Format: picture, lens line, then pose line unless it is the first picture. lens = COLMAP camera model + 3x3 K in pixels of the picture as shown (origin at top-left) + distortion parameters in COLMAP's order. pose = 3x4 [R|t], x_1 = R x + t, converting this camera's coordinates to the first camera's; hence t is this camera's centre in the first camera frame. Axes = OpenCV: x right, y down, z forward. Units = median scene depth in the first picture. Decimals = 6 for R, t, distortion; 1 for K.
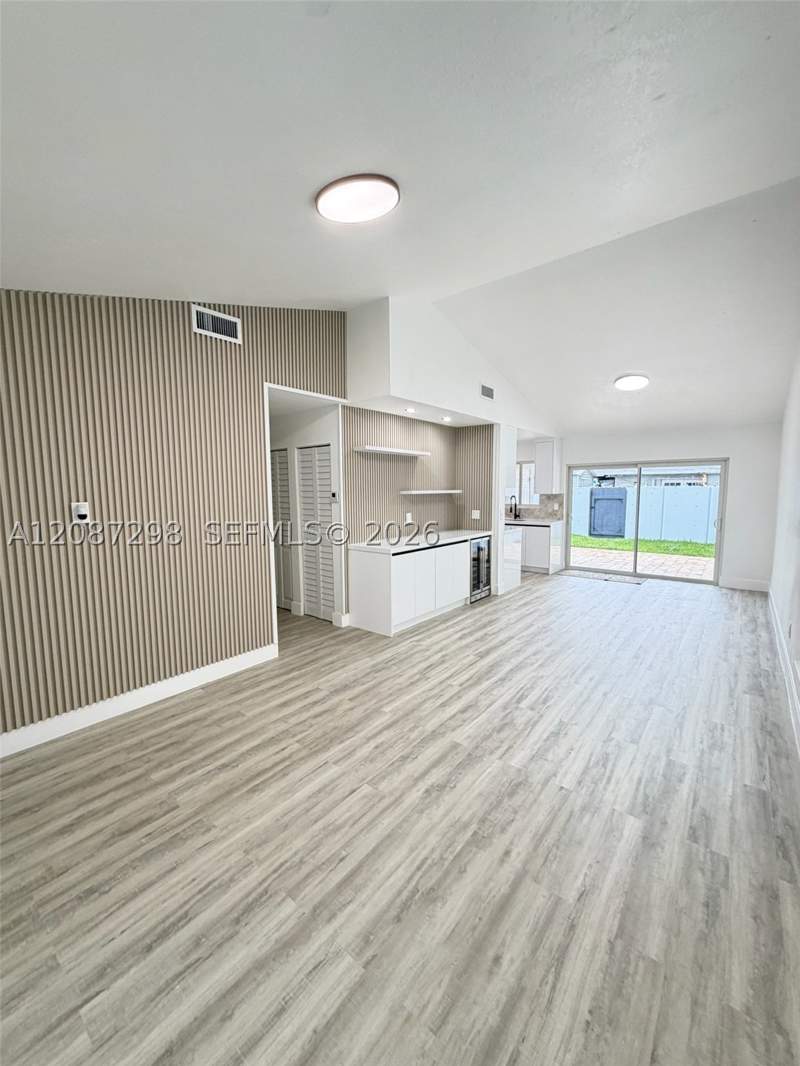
lens RADIAL K [[424.0, 0, 393.8], [0, 424.0, 530.6], [0, 0, 1]] dist [-0.000748, -0.000187]
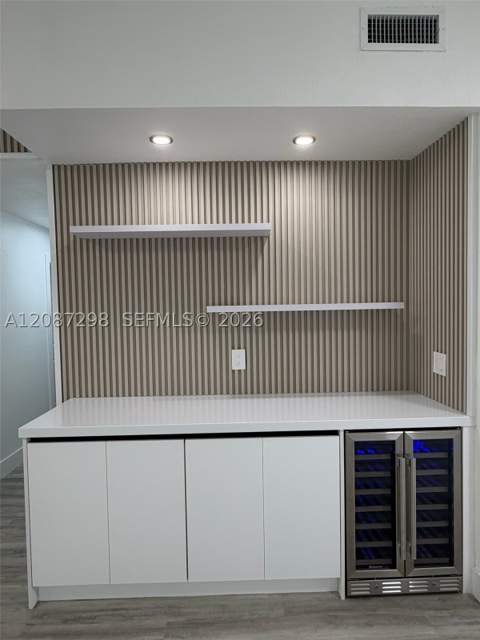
lens RADIAL K [[386.3, 0, 237.2], [0, 386.3, 320.8], [0, 0, 1]] dist [-0.002263, 0.000281]
pose [[0.663075, 0.029654, -0.747966, 0.473726], [-0.063561, 0.997837, -0.016787, -0.085010], [0.745850, 0.058672, 0.663525, 0.873698]]
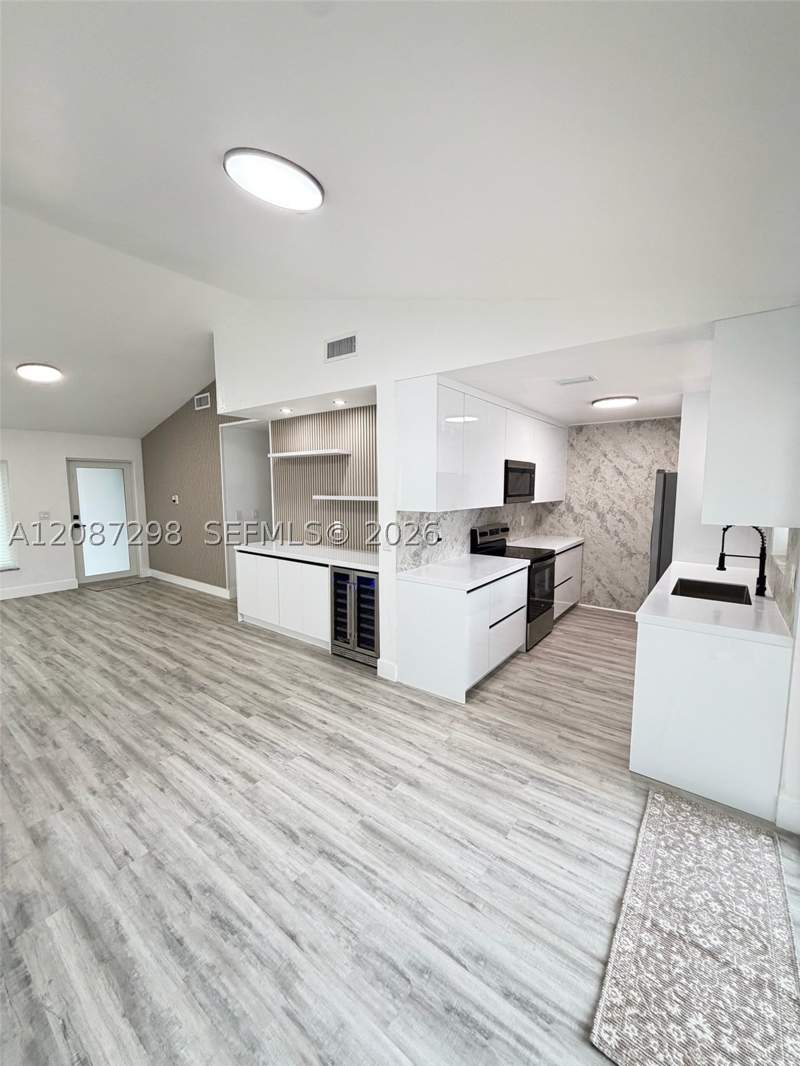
lens RADIAL K [[424.0, 0, 406.5], [0, 424.0, 531.4], [0, 0, 1]] dist [-0.000748, -0.000187]
pose [[0.048167, 0.114292, -0.992279, 1.139450], [-0.099883, 0.989004, 0.109066, -0.163215], [0.993833, 0.093859, 0.059053, 1.373880]]
